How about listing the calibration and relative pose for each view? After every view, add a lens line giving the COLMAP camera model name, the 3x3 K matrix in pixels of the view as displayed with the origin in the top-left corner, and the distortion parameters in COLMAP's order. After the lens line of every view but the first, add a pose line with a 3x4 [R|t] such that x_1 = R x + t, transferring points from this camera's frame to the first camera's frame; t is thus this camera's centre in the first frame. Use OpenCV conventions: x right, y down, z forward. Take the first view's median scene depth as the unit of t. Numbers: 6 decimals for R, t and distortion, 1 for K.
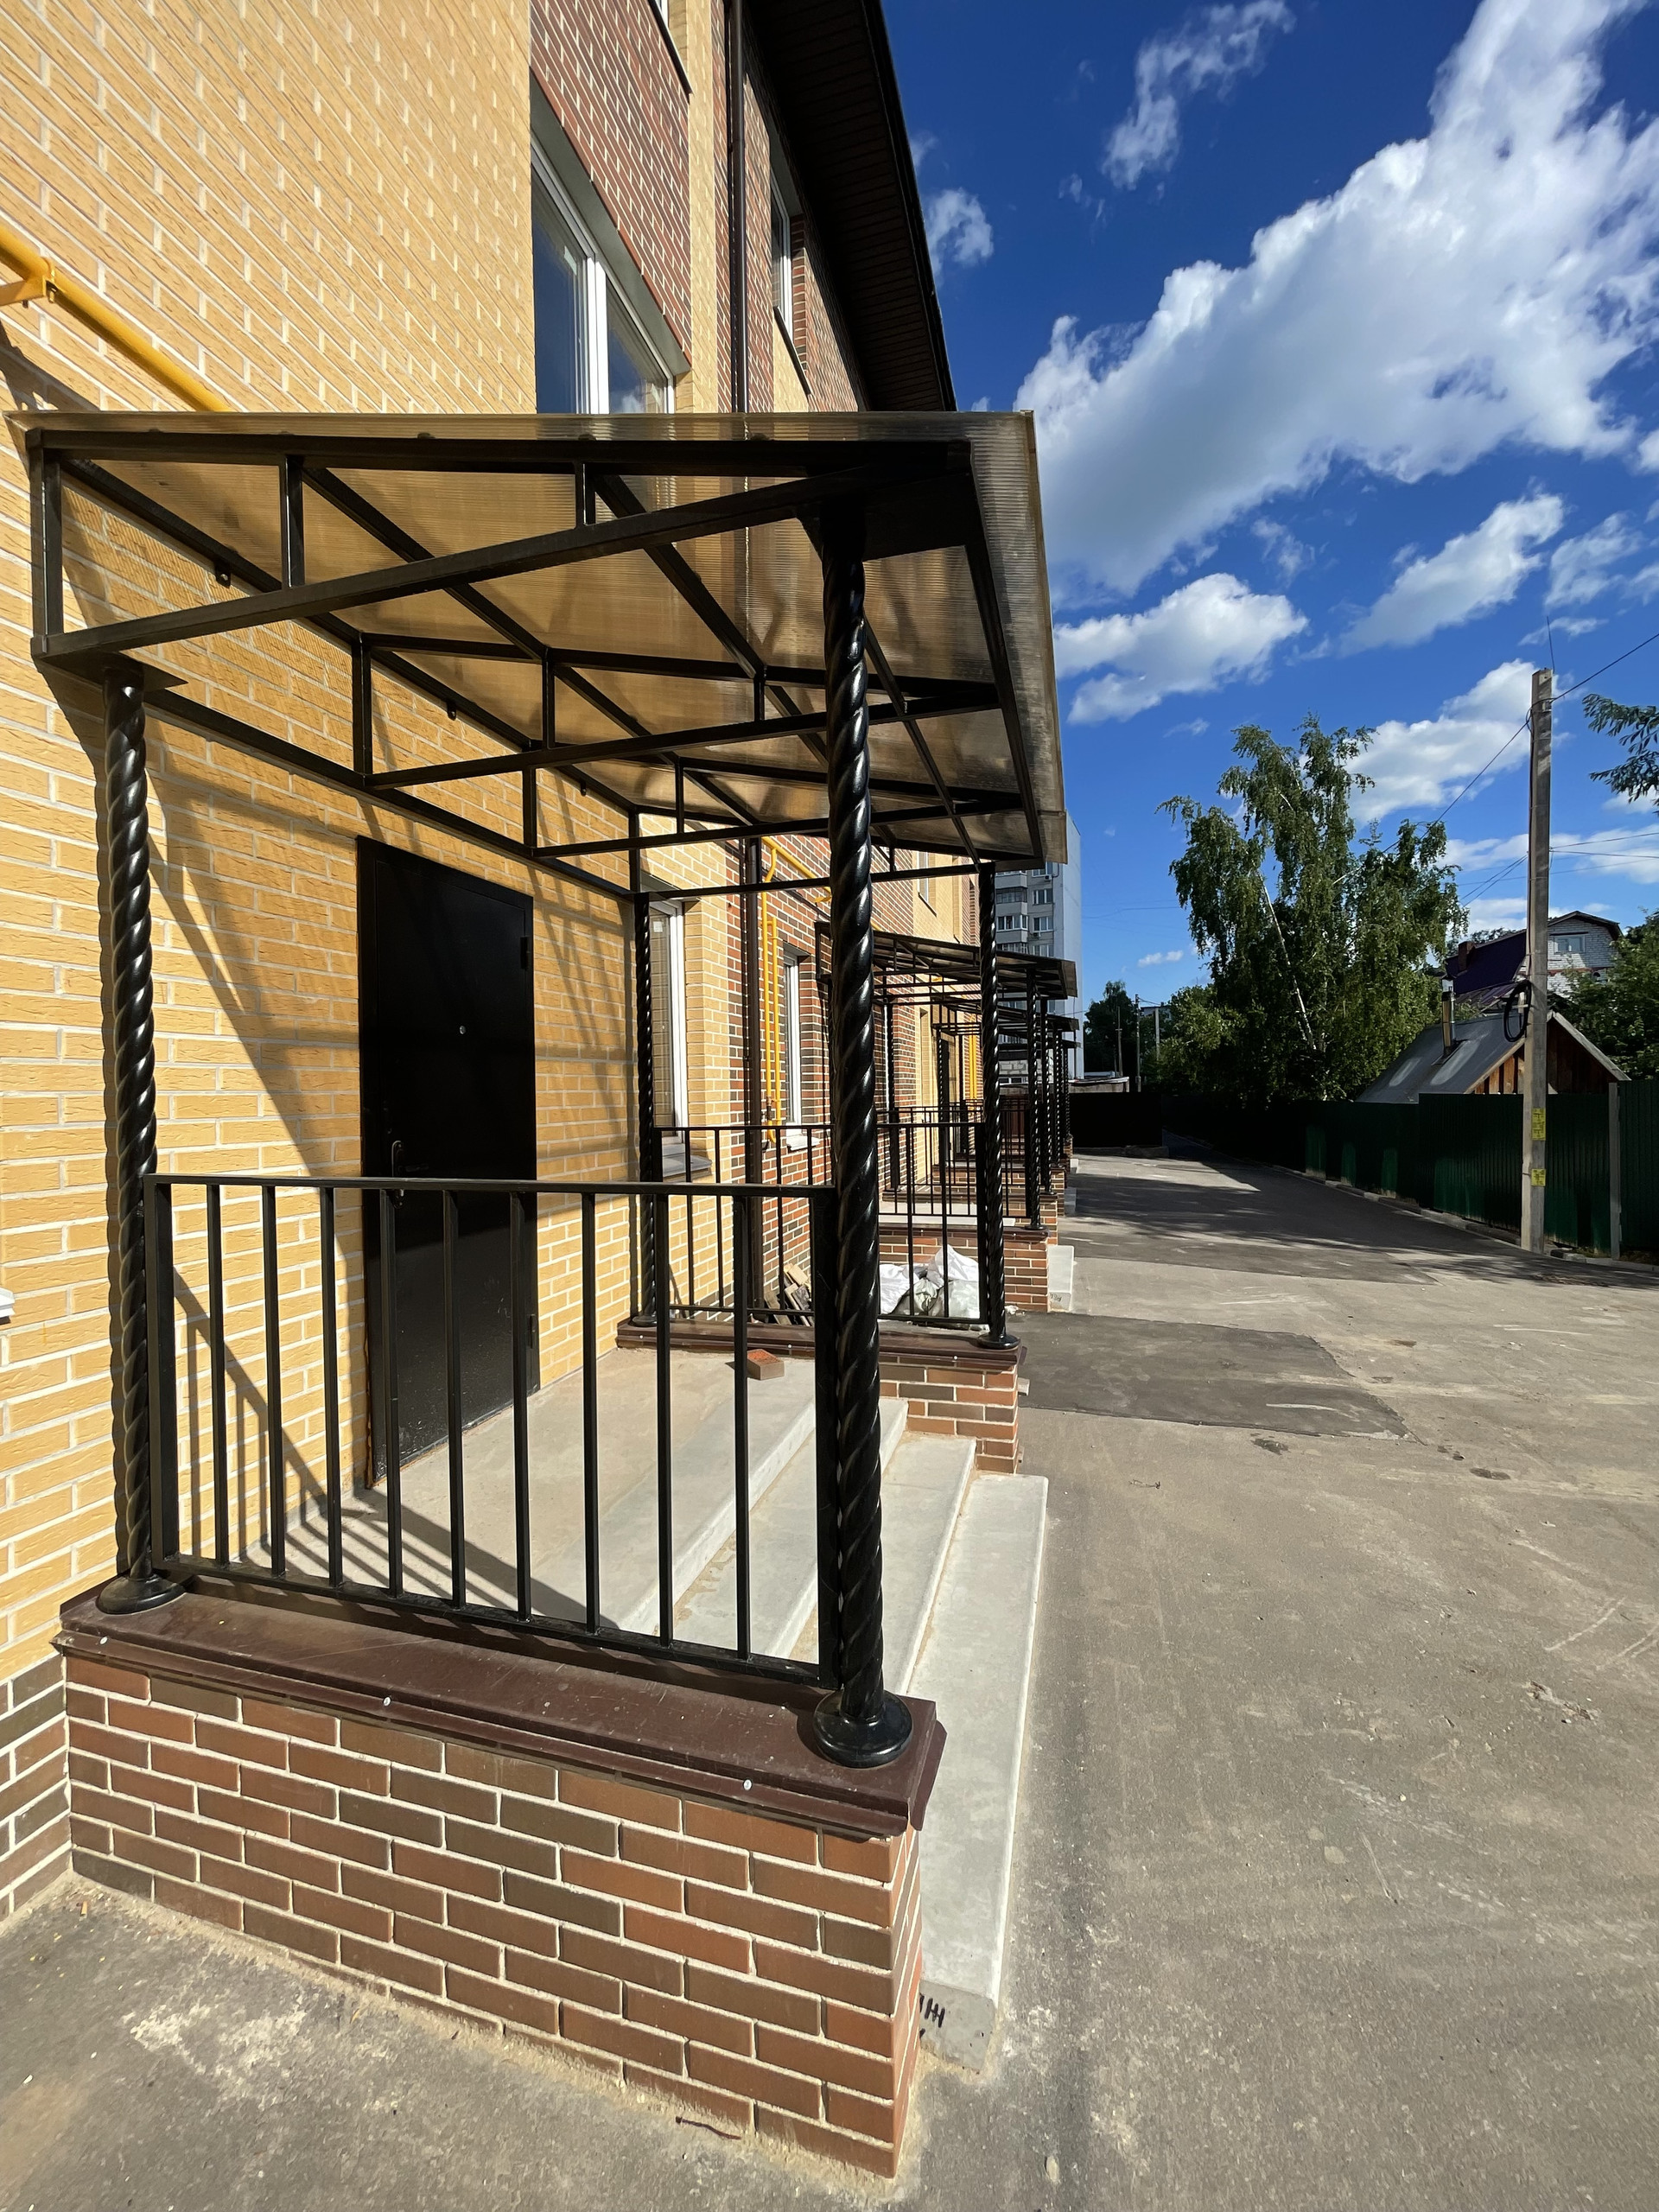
lens RADIAL K [[891.6, 0, 820.1], [0, 891.6, 1097.0], [0, 0, 1]] dist [0.000411, -0.000564]
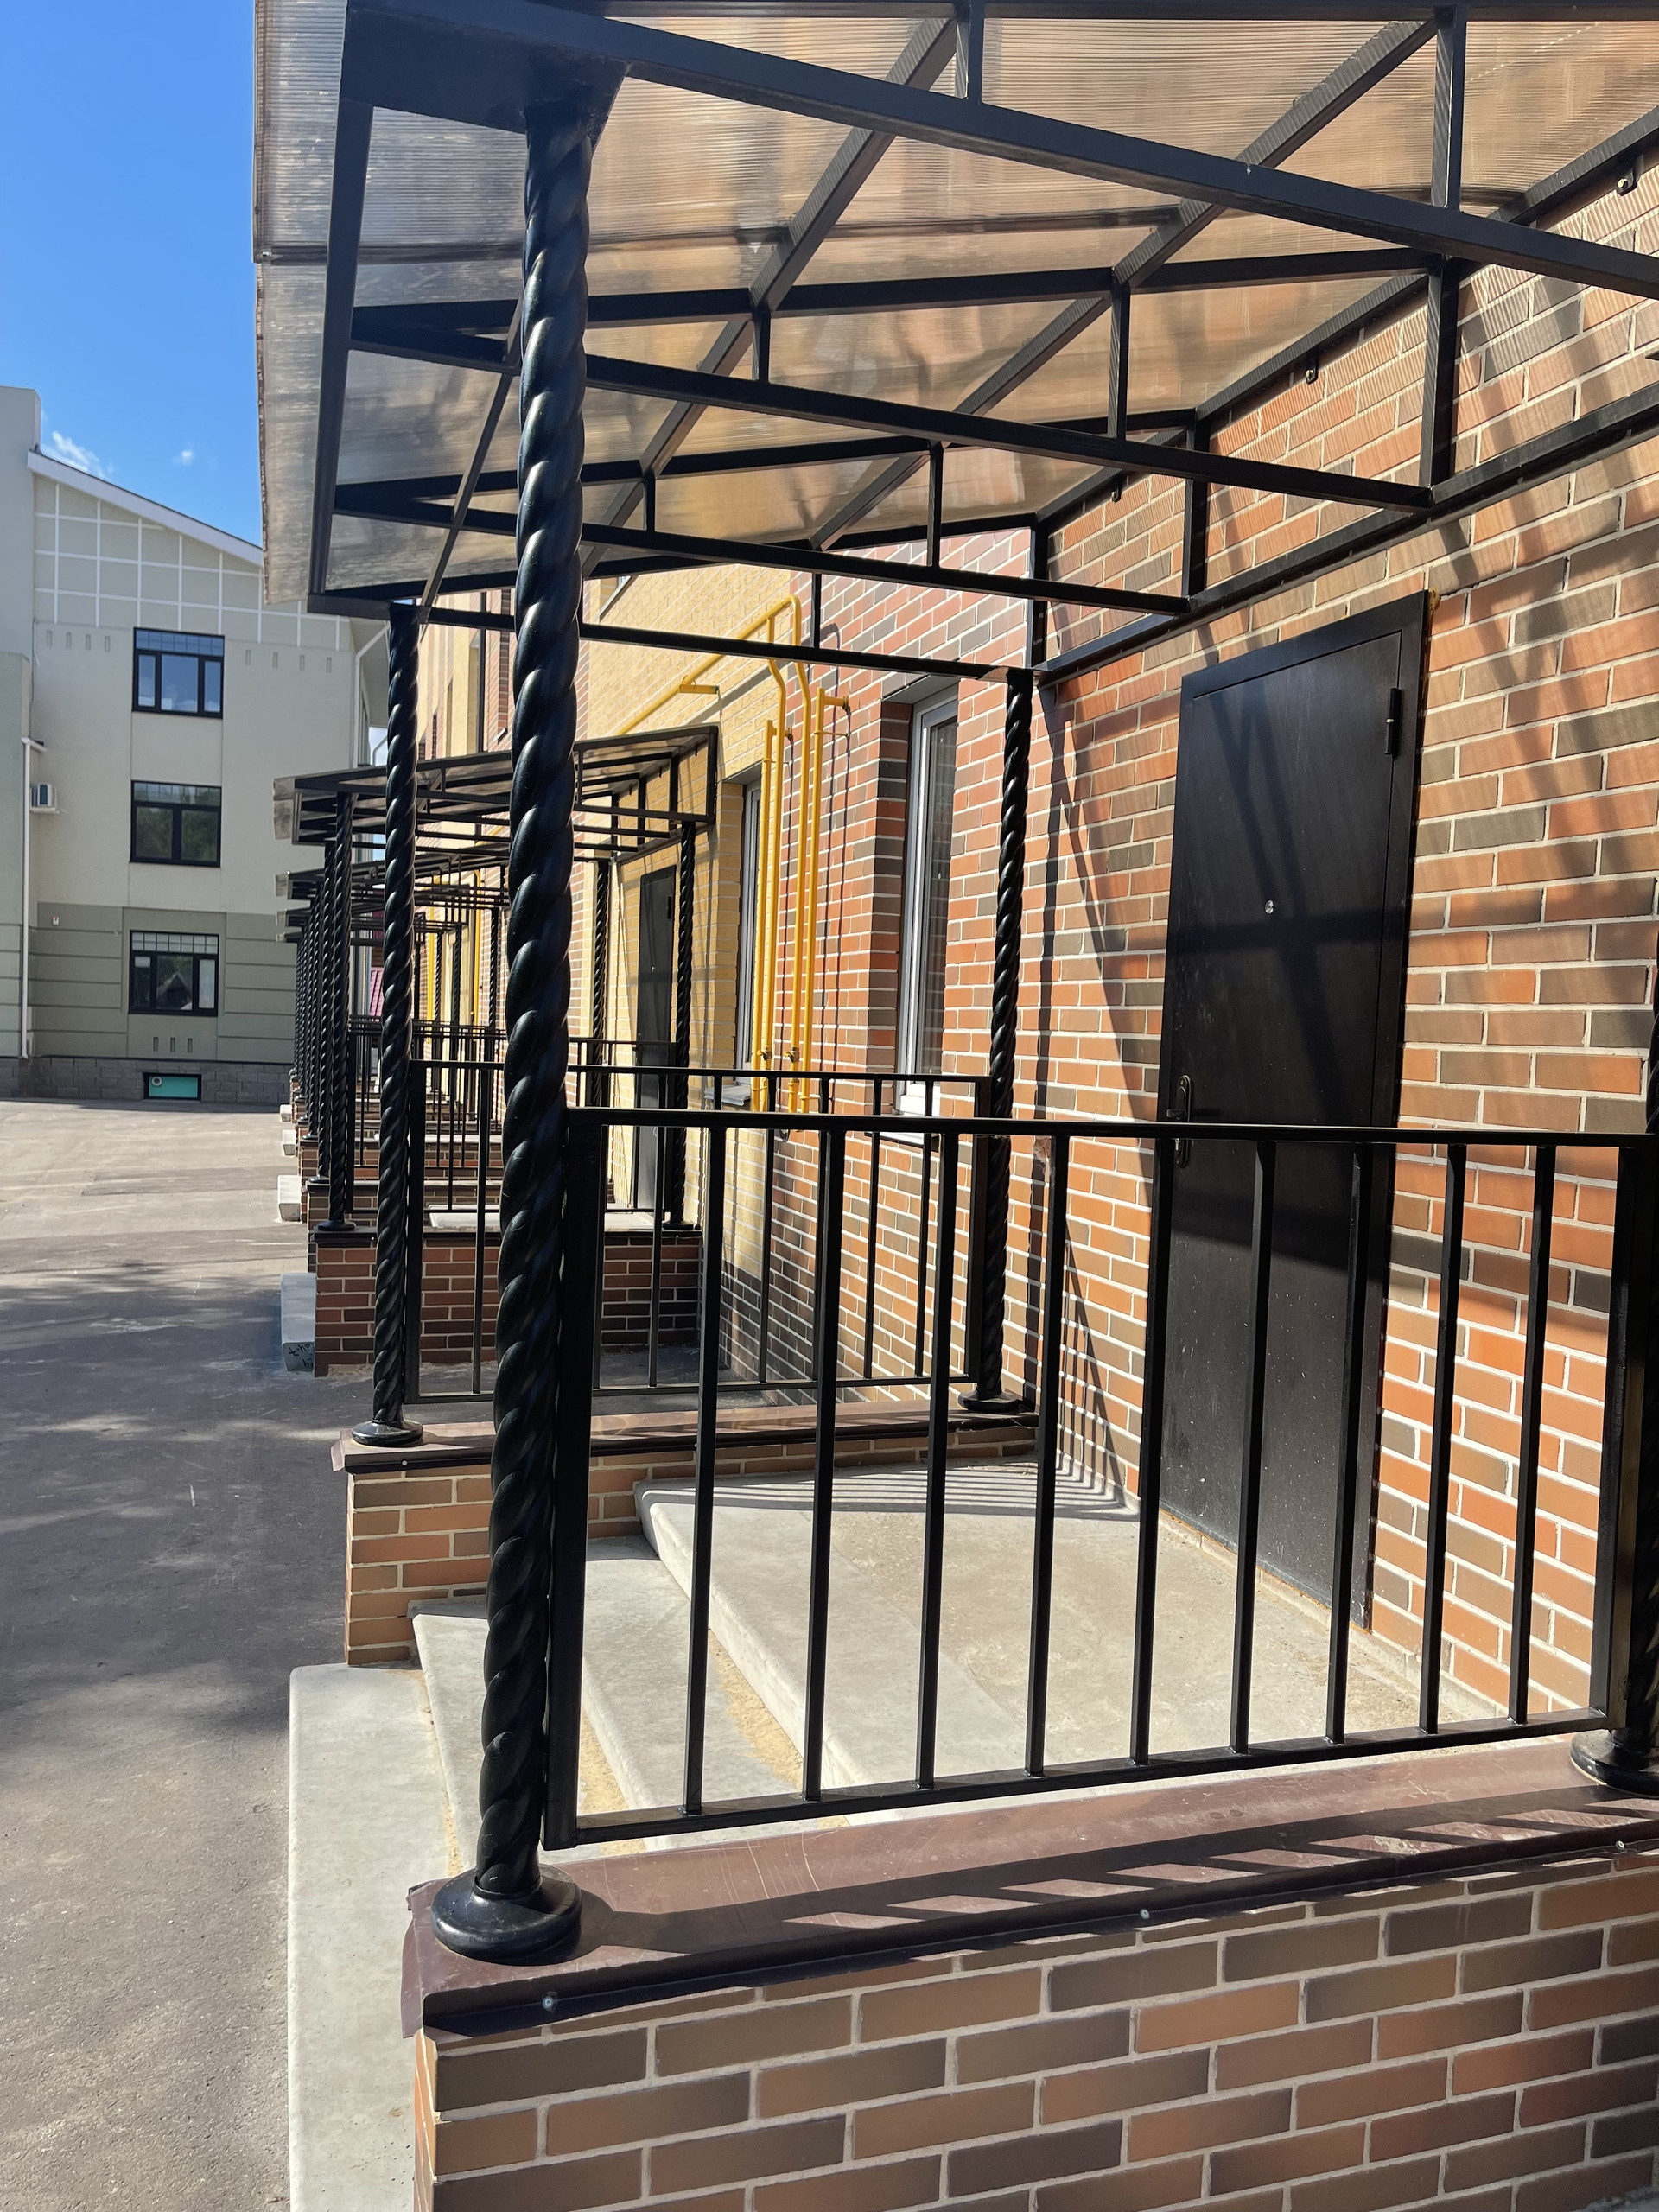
lens RADIAL K [[1660.8, 0, 840.5], [0, 1660.8, 1109.6], [0, 0, 1]] dist [0.088537, -0.116571]
pose [[-0.820046, 0.009190, -0.572224, 0.575419], [-0.034371, 0.997275, 0.065273, -0.002669], [0.571265, 0.073195, -0.817495, 2.062764]]
